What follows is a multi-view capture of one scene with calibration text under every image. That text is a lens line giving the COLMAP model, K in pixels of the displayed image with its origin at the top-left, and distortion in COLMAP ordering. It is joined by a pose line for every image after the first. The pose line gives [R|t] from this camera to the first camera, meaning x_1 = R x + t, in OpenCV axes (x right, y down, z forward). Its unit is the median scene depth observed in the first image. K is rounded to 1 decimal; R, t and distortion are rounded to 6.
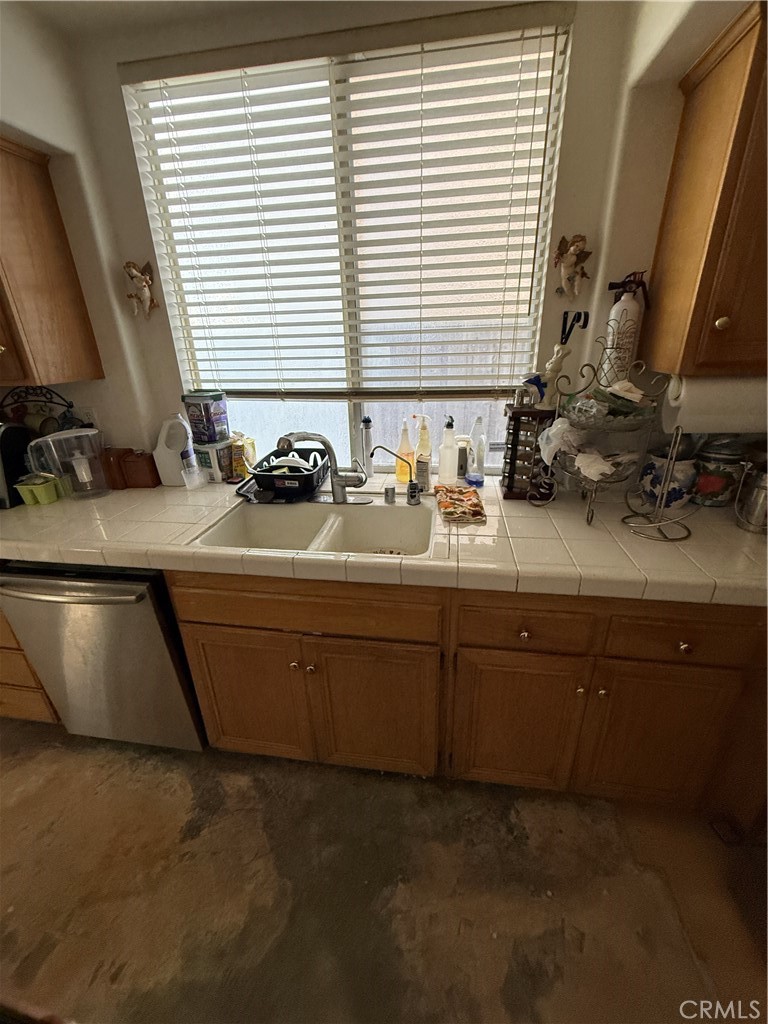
lens RADIAL K [[410.2, 0, 385.5], [0, 410.2, 511.2], [0, 0, 1]] dist [0.001094, -0.000093]
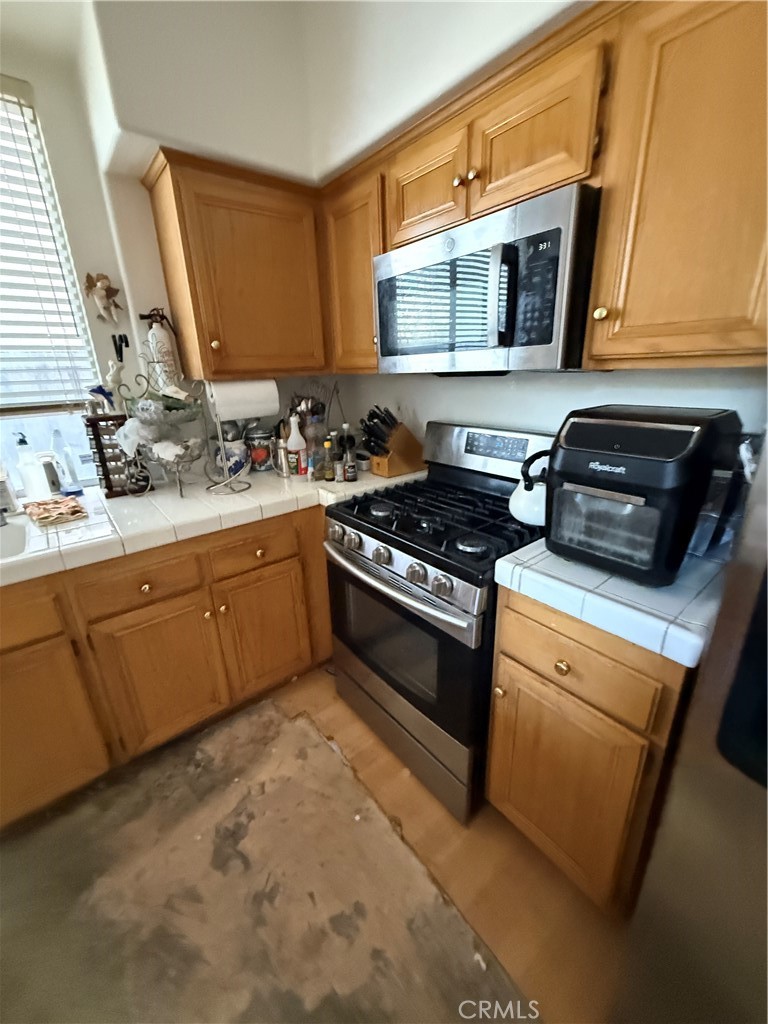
lens RADIAL K [[410.2, 0, 384.6], [0, 410.2, 509.9], [0, 0, 1]] dist [0.001094, -0.000093]
pose [[0.668730, -0.233741, 0.705809, 0.006807], [0.292397, 0.955485, 0.039389, 0.197451], [-0.683597, 0.180036, 0.707307, -0.315507]]
